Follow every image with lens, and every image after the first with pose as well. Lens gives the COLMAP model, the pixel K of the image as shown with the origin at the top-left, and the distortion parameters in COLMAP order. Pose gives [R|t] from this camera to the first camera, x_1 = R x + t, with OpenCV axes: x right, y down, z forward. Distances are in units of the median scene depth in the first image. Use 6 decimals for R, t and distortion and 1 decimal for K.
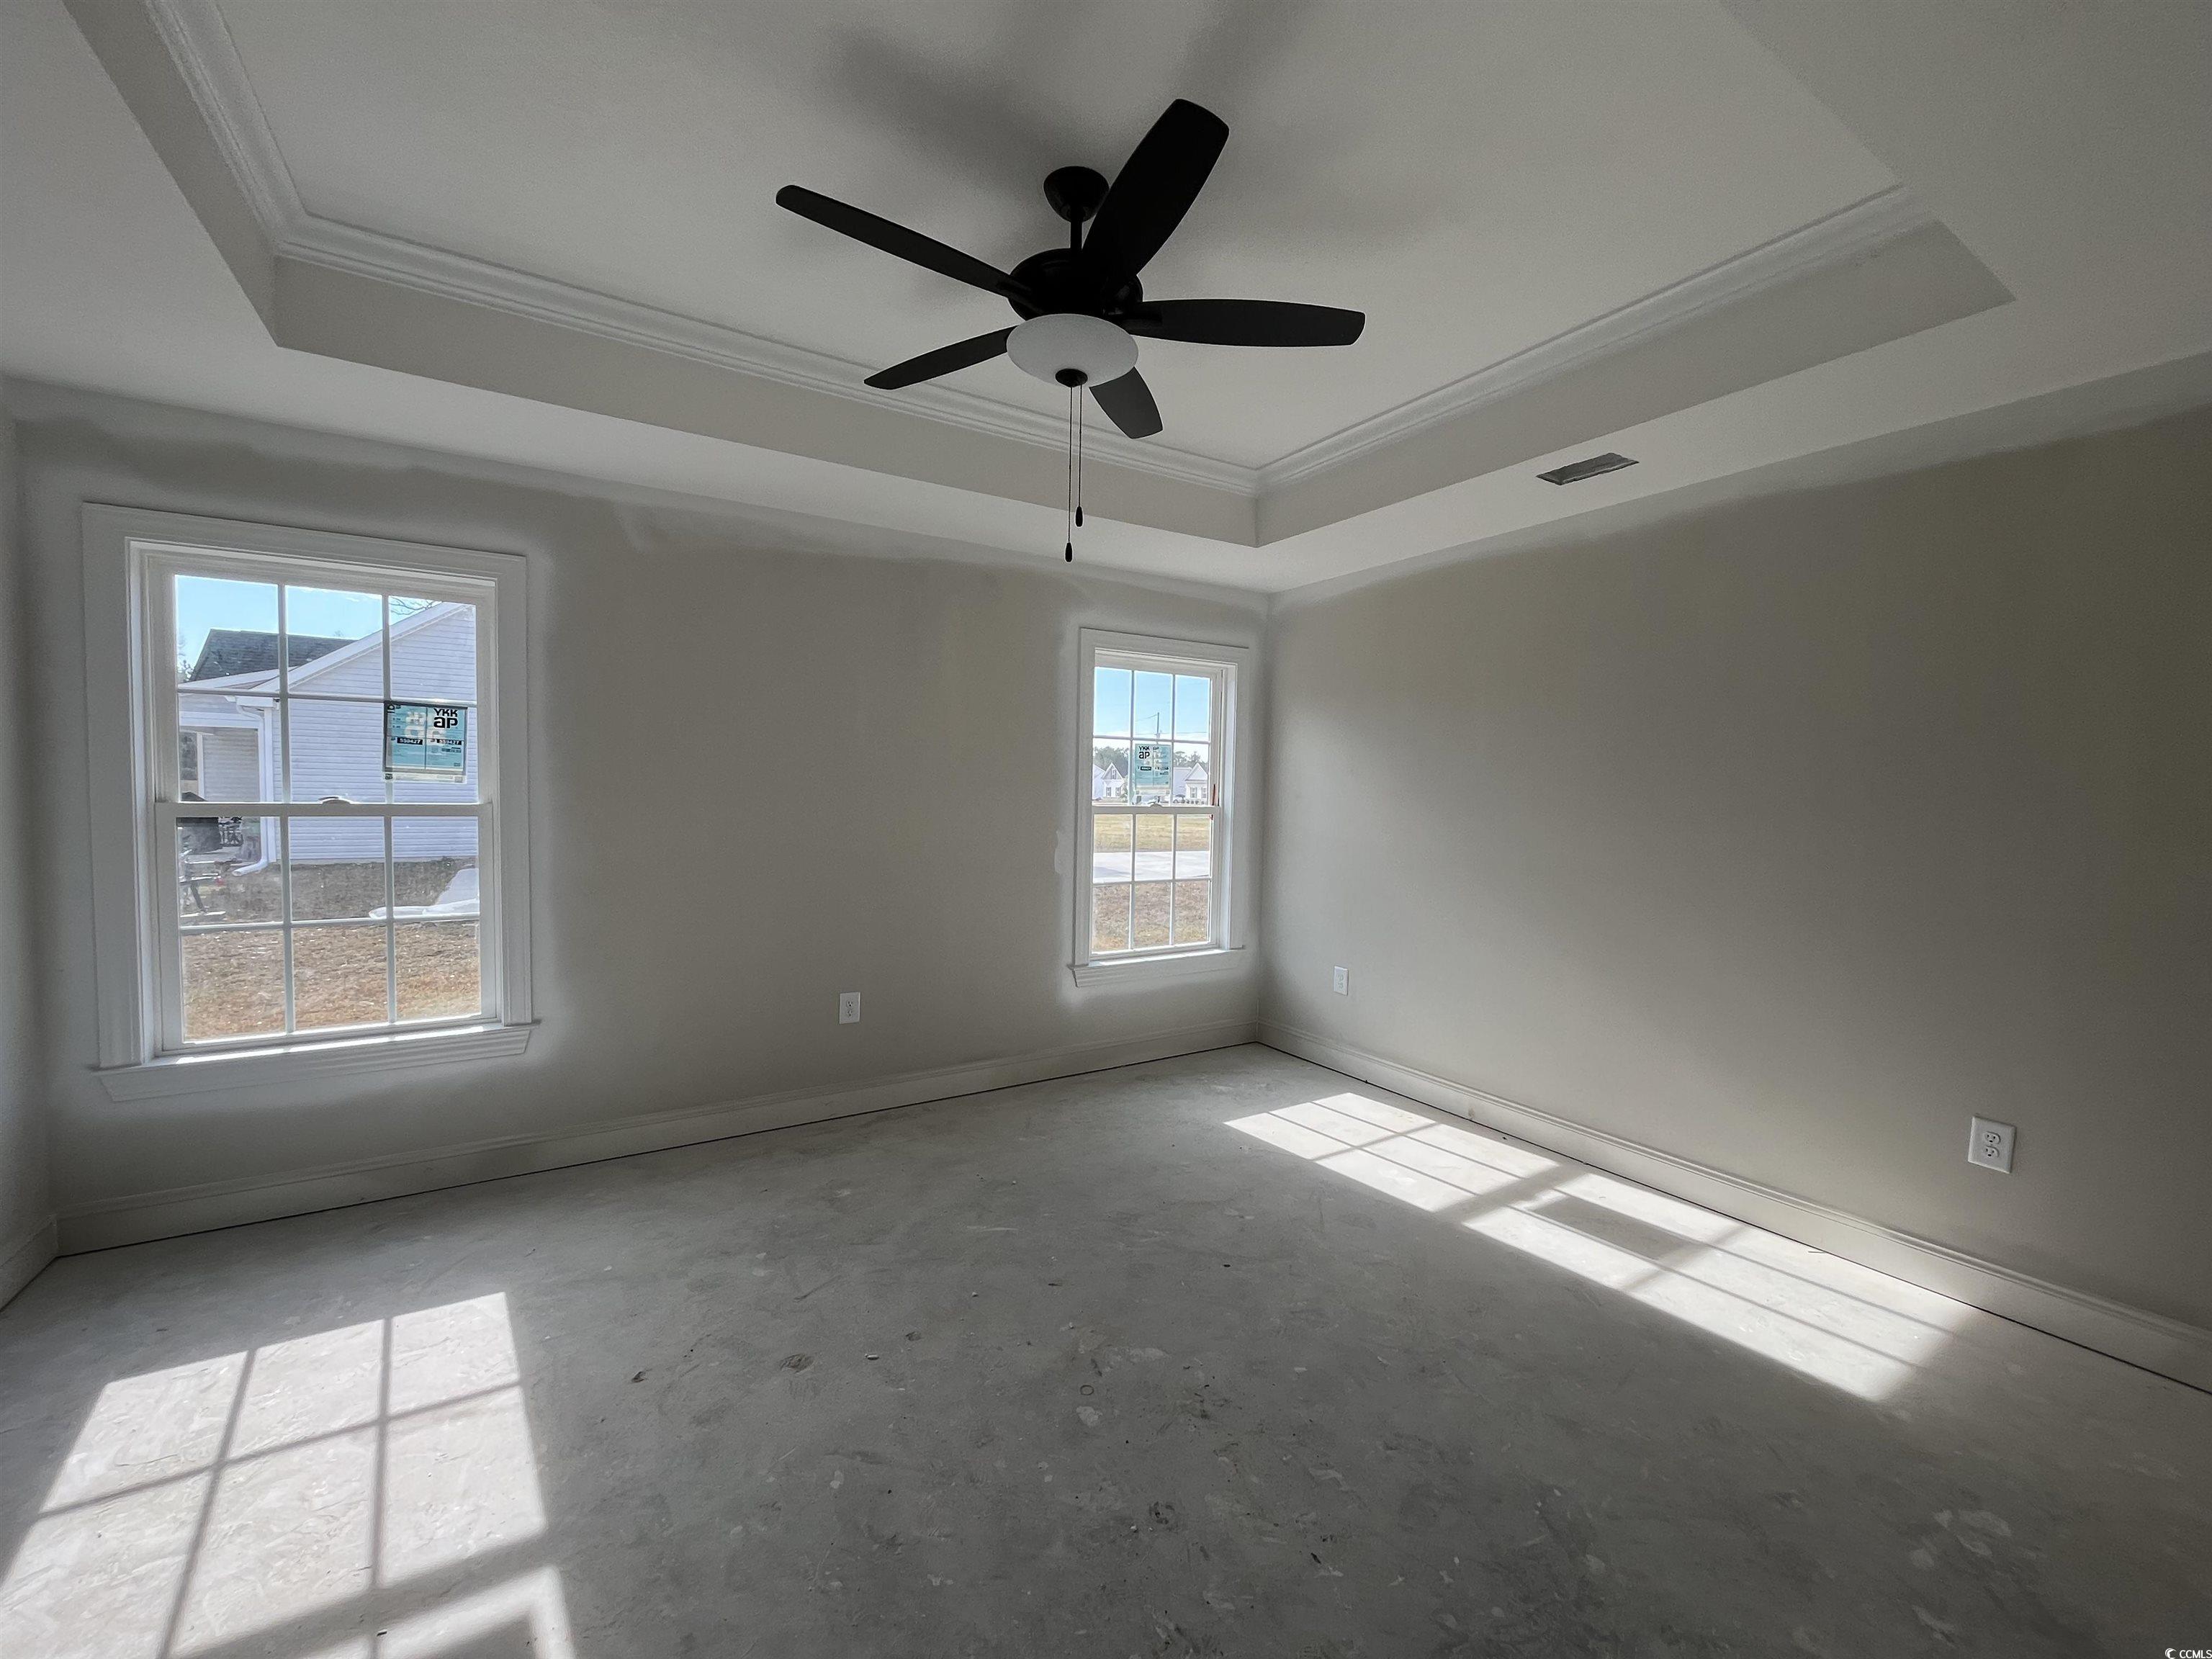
lens RADIAL K [[893.8, 0, 1106.0], [0, 893.8, 829.5], [0, 0, 1]] dist [-0.001402, -0.000094]
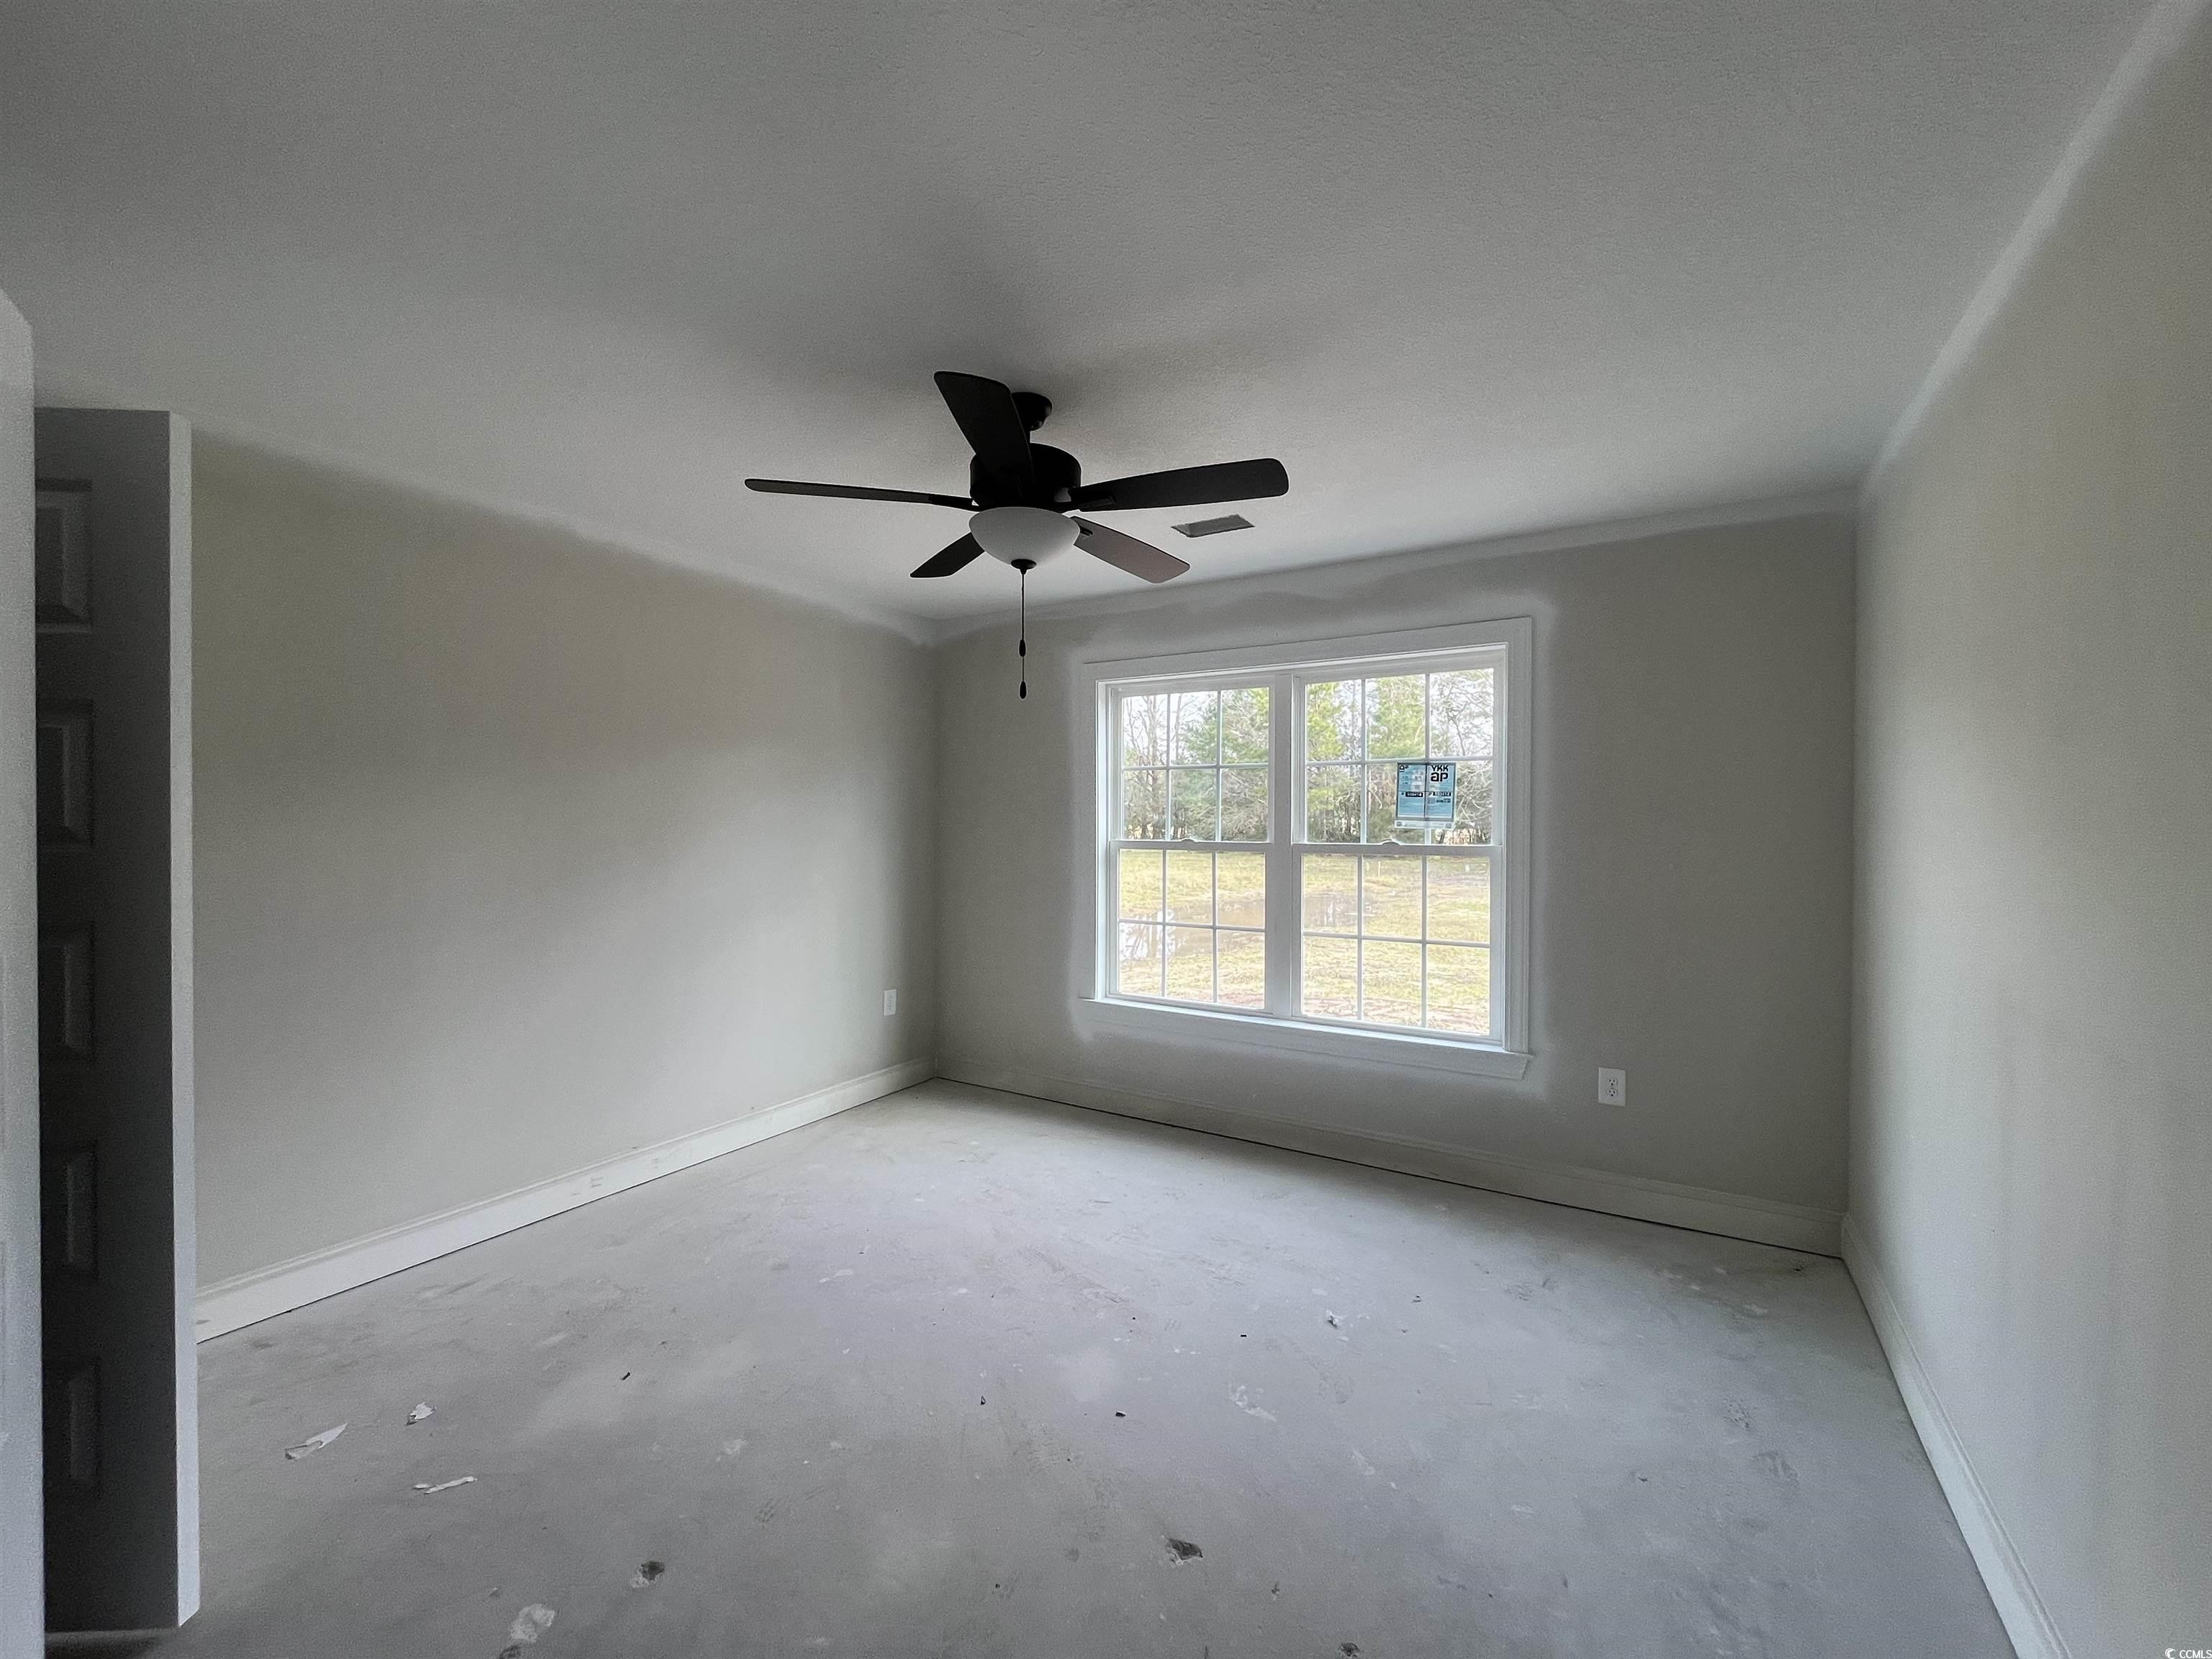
lens RADIAL K [[893.8, 0, 1106.0], [0, 893.8, 829.5], [0, 0, 1]] dist [-0.001402, -0.000094]
pose [[0.465009, 0.000580, -0.885306, 0.248558], [-0.047130, 0.998598, -0.024100, -0.003708], [0.884051, 0.052931, 0.464384, 0.157439]]
